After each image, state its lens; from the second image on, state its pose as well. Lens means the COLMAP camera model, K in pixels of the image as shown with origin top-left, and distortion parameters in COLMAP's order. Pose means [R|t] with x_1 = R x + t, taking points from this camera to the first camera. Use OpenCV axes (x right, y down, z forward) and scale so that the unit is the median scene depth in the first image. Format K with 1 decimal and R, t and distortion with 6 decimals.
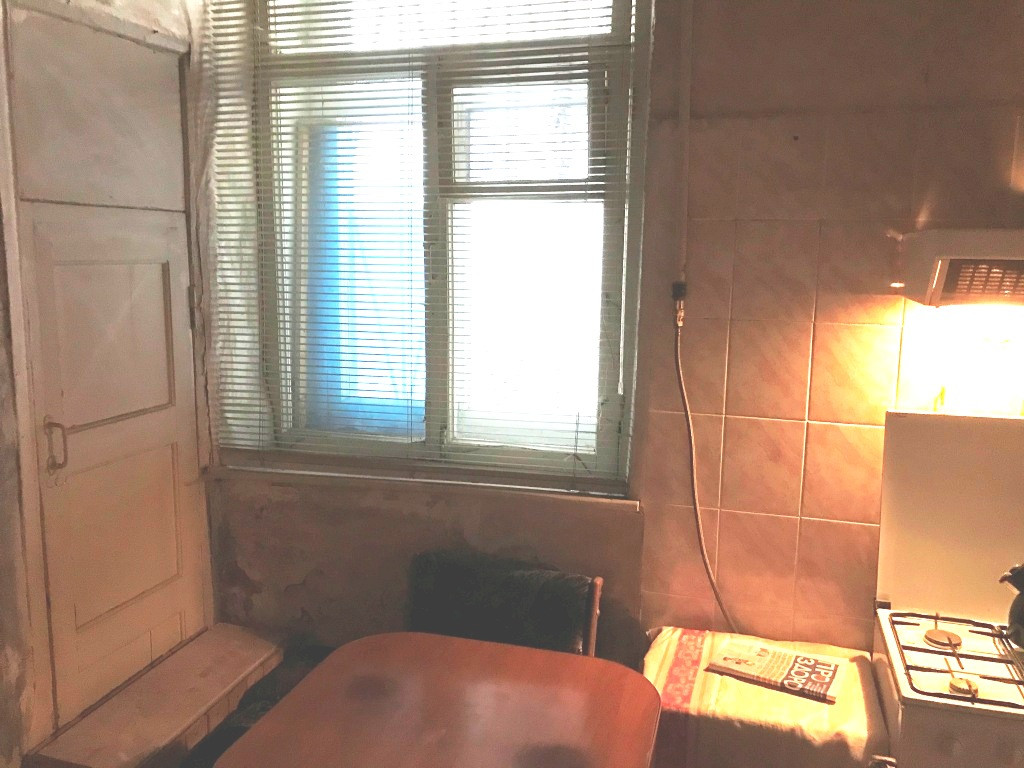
lens RADIAL K [[861.8, 0, 512.0], [0, 861.8, 384.0], [0, 0, 1]] dist [0.050727, -0.001788]
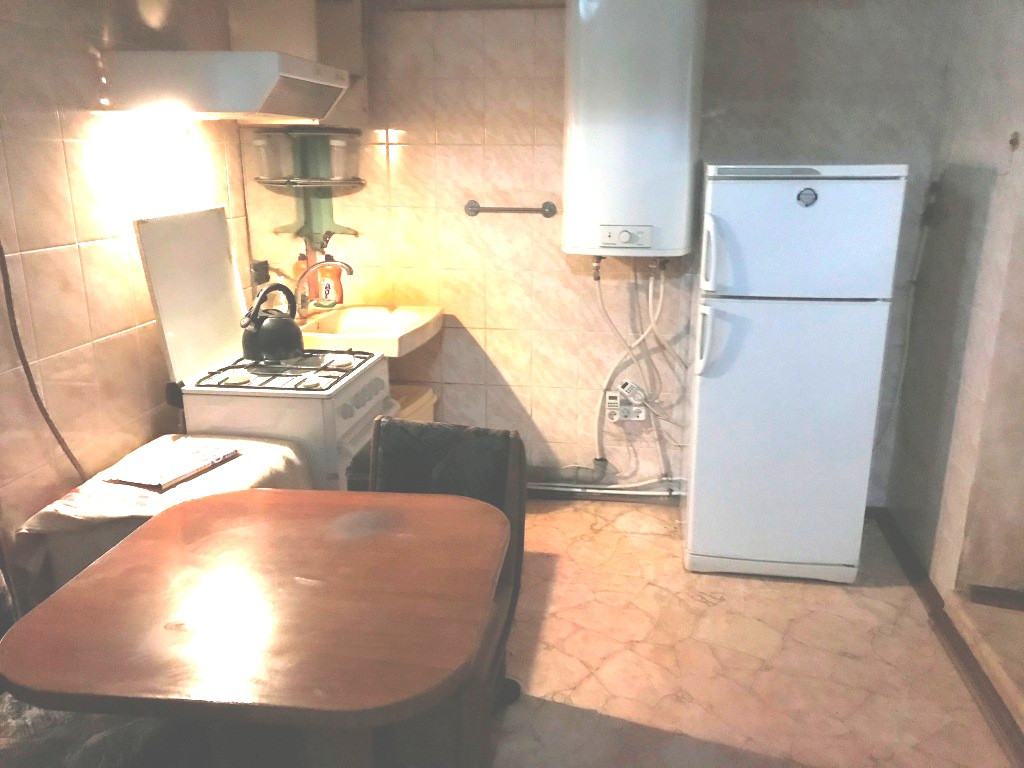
lens RADIAL K [[861.8, 0, 512.0], [0, 861.8, 384.0], [0, 0, 1]] dist [0.050727, -0.001788]
pose [[-0.135656, -0.279108, 0.950629, -0.750741], [0.143434, 0.943858, 0.297588, -0.033671], [-0.980318, 0.176723, -0.088007, 0.655464]]
